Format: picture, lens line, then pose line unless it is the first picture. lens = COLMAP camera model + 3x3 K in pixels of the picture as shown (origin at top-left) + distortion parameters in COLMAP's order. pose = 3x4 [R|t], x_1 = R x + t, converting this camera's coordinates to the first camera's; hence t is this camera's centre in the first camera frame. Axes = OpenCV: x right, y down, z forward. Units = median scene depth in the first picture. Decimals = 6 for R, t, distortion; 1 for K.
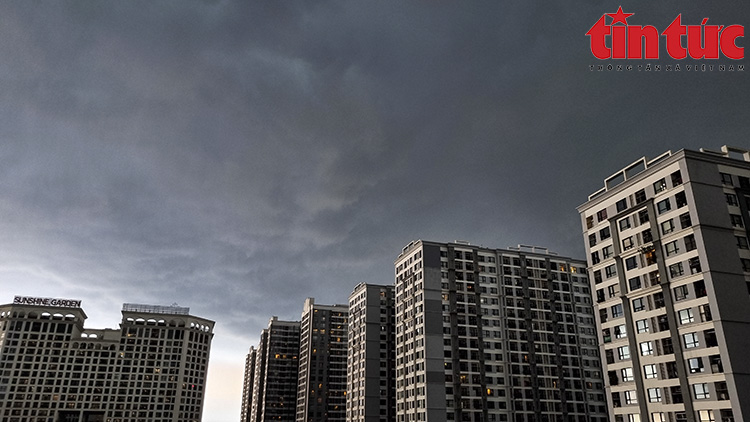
lens RADIAL K [[557.1, 0, 375.0], [0, 557.1, 211.0], [0, 0, 1]] dist [0.011069, 0.001172]
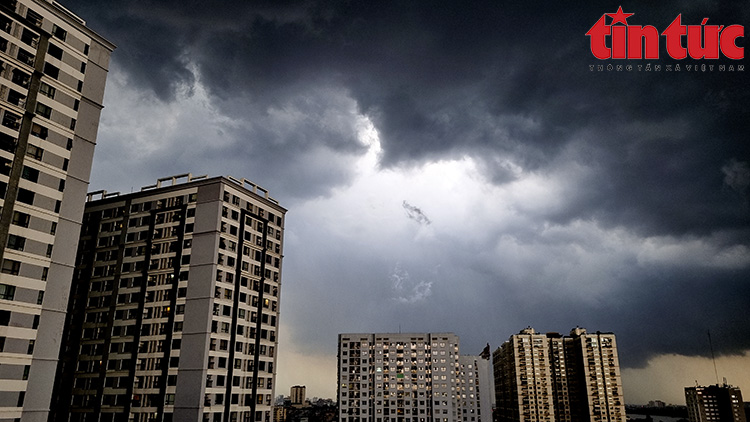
lens RADIAL K [[557.1, 0, 375.0], [0, 557.1, 211.0], [0, 0, 1]] dist [0.011069, 0.001172]
pose [[-0.725509, 0.204778, 0.657041, -0.646408], [-0.262887, 0.799848, -0.539568, 0.636538], [-0.636025, -0.564189, -0.526464, 1.504948]]
